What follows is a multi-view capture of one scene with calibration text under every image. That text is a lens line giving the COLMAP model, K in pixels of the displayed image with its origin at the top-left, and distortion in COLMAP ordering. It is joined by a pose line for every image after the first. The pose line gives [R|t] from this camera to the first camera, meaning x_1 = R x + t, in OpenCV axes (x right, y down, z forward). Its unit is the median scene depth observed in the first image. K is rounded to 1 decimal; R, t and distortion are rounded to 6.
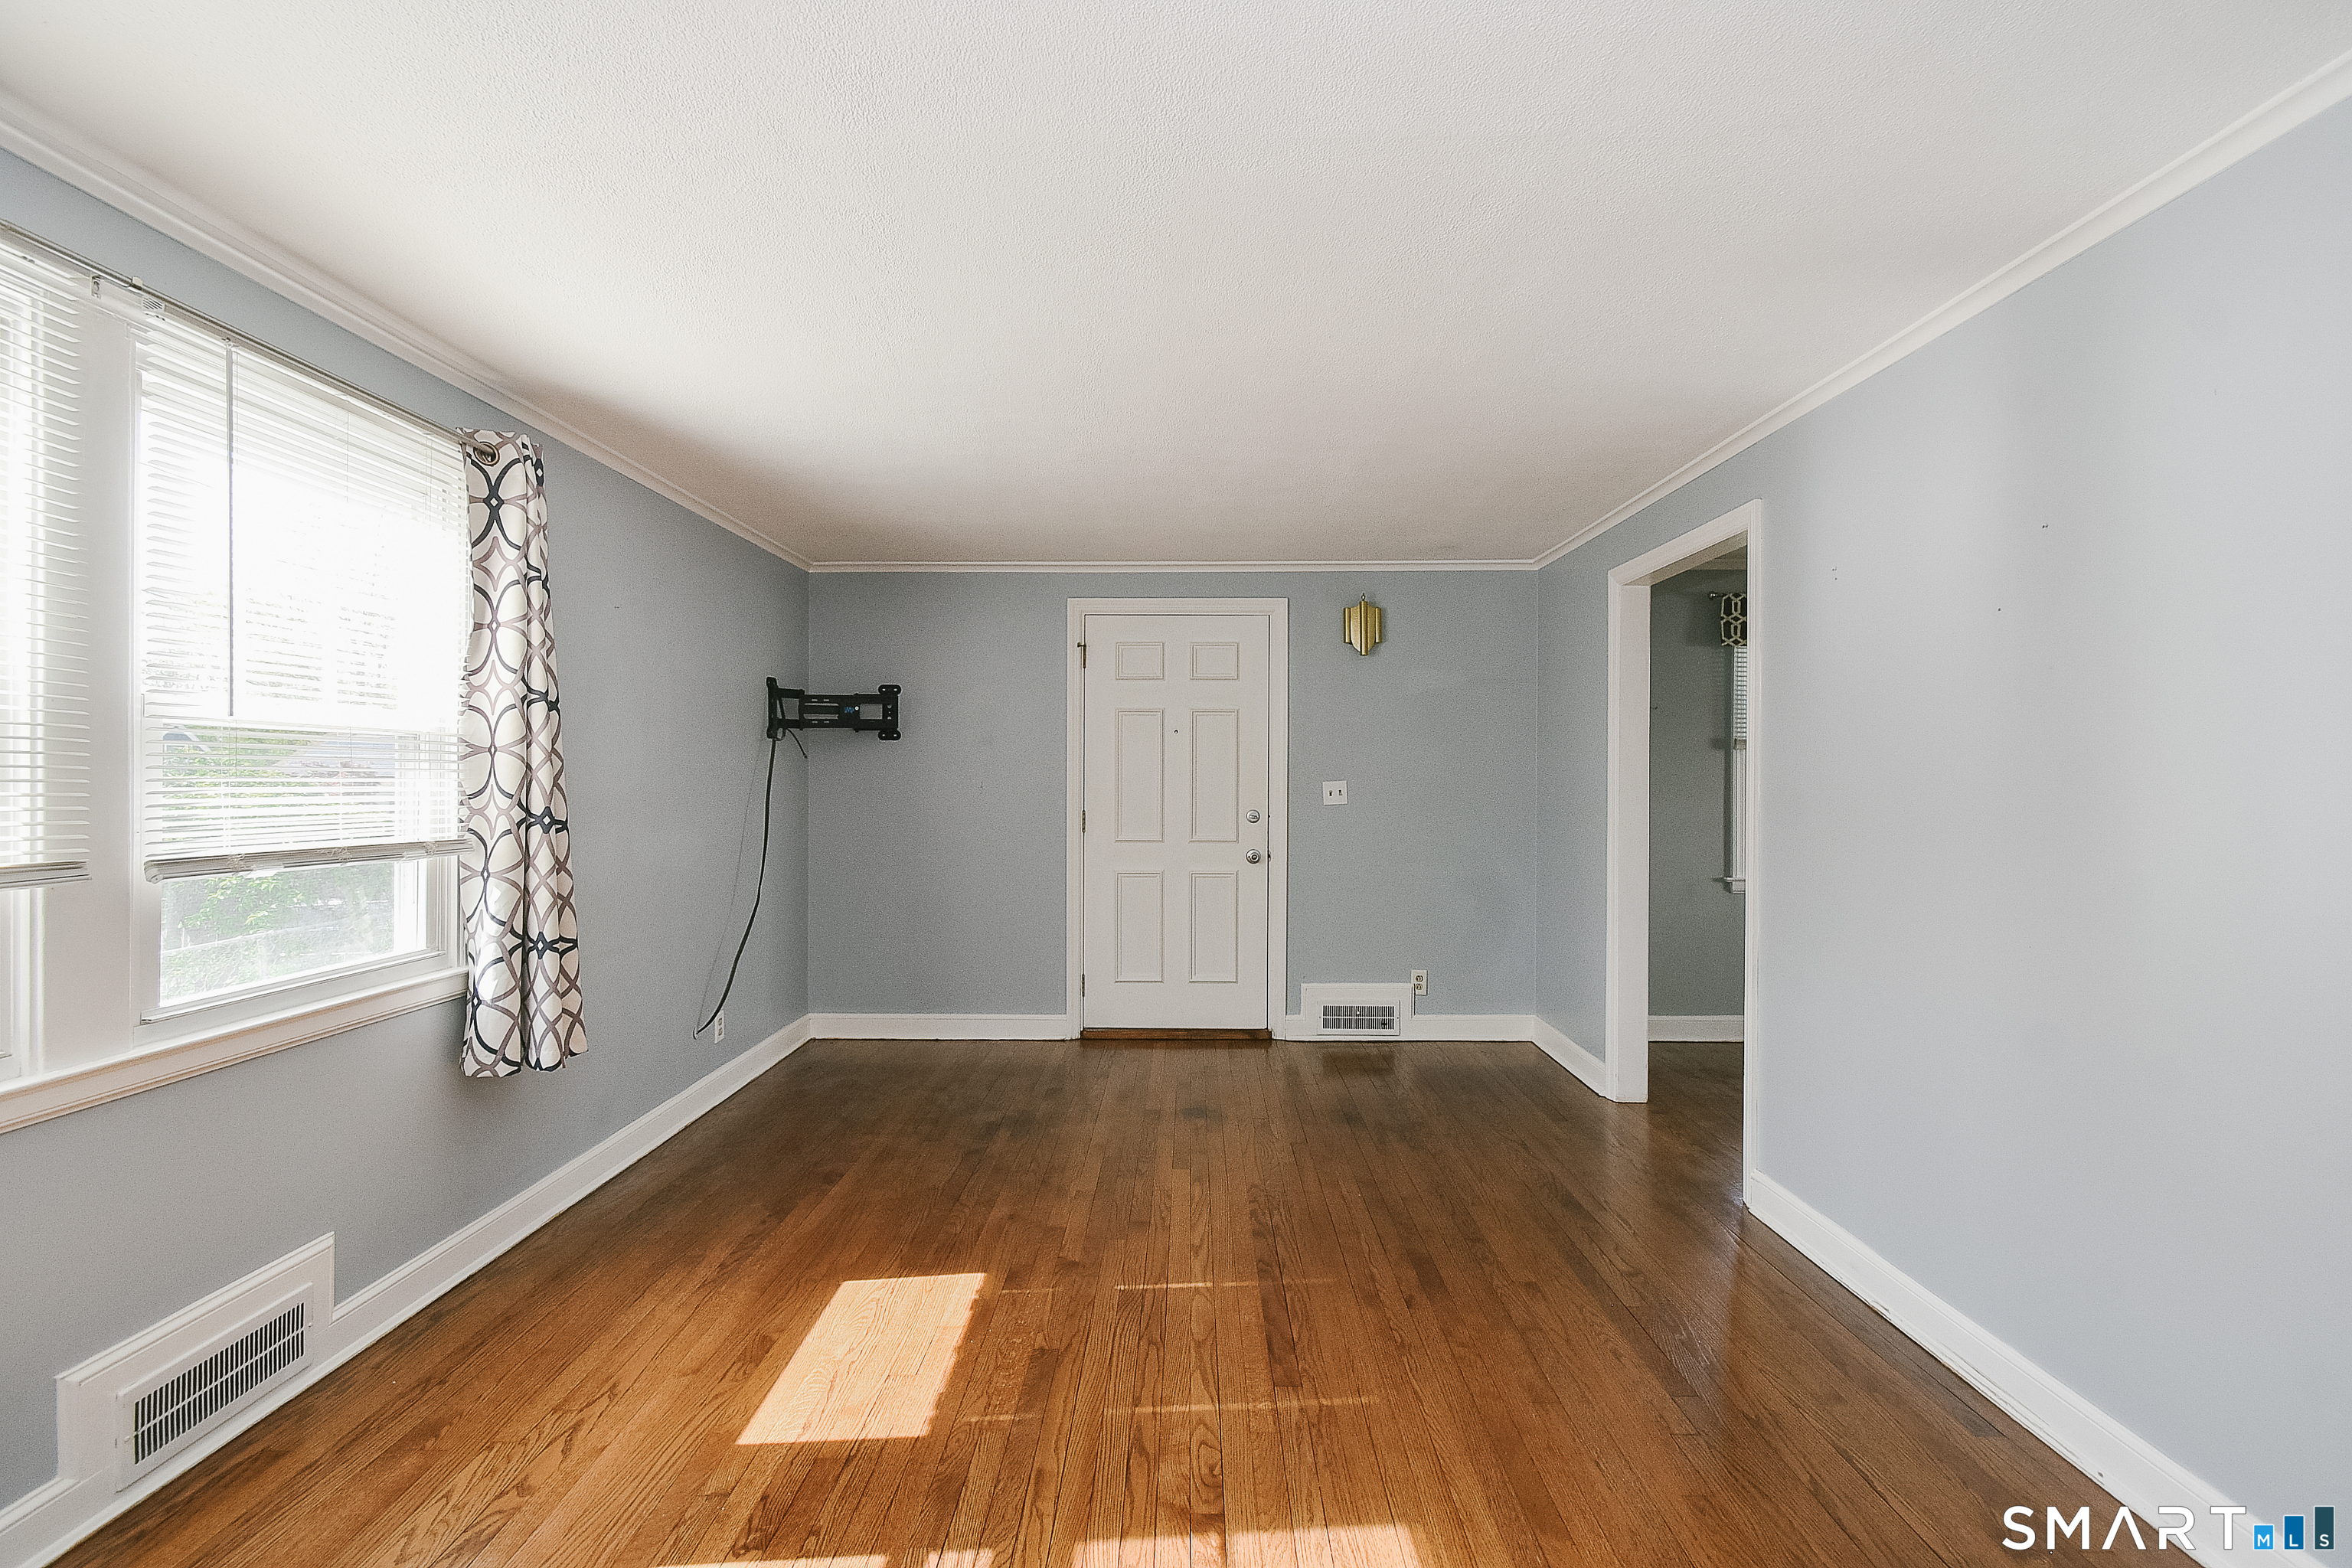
lens RADIAL K [[1035.3, 0, 1169.8], [0, 1035.3, 780.3], [0, 0, 1]] dist [0.002379, -0.005933]
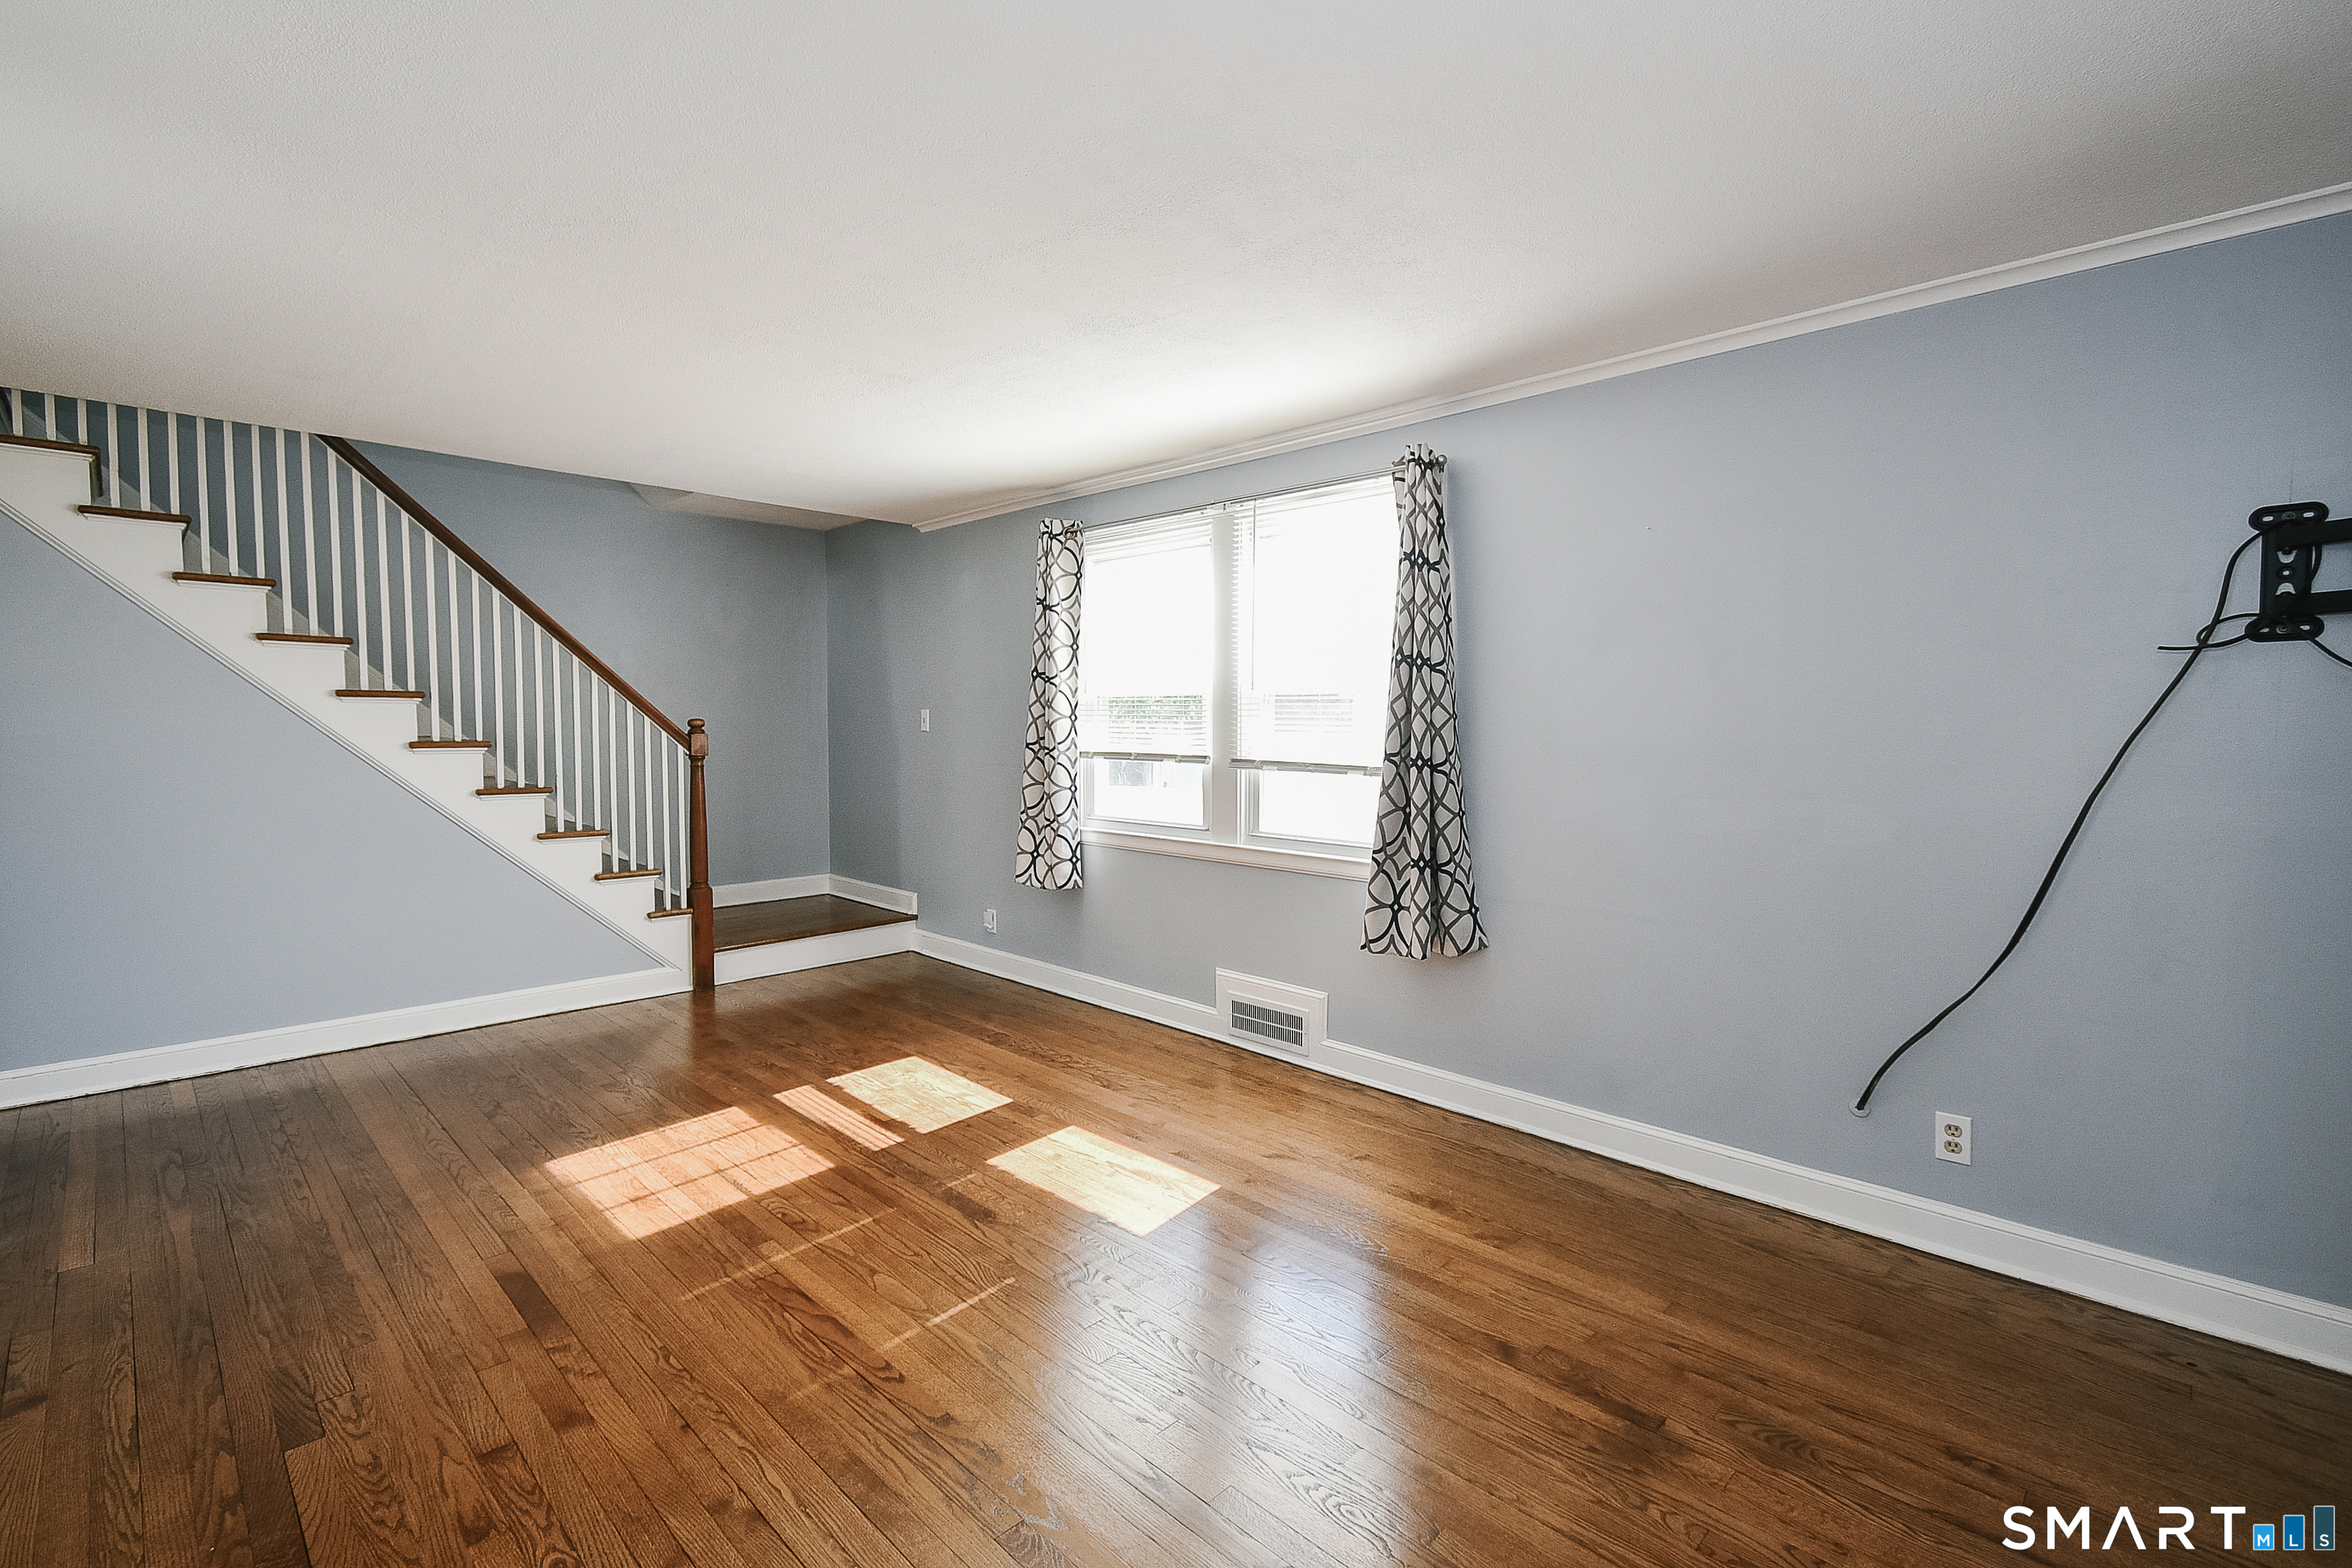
lens RADIAL K [[1035.3, 0, 1169.8], [0, 1035.3, 780.3], [0, 0, 1]] dist [0.002379, -0.005933]
pose [[-0.690316, 0.032076, -0.722797, 0.605384], [-0.012566, 0.998334, 0.056306, 0.001029], [0.723399, 0.047951, -0.688763, 2.086030]]
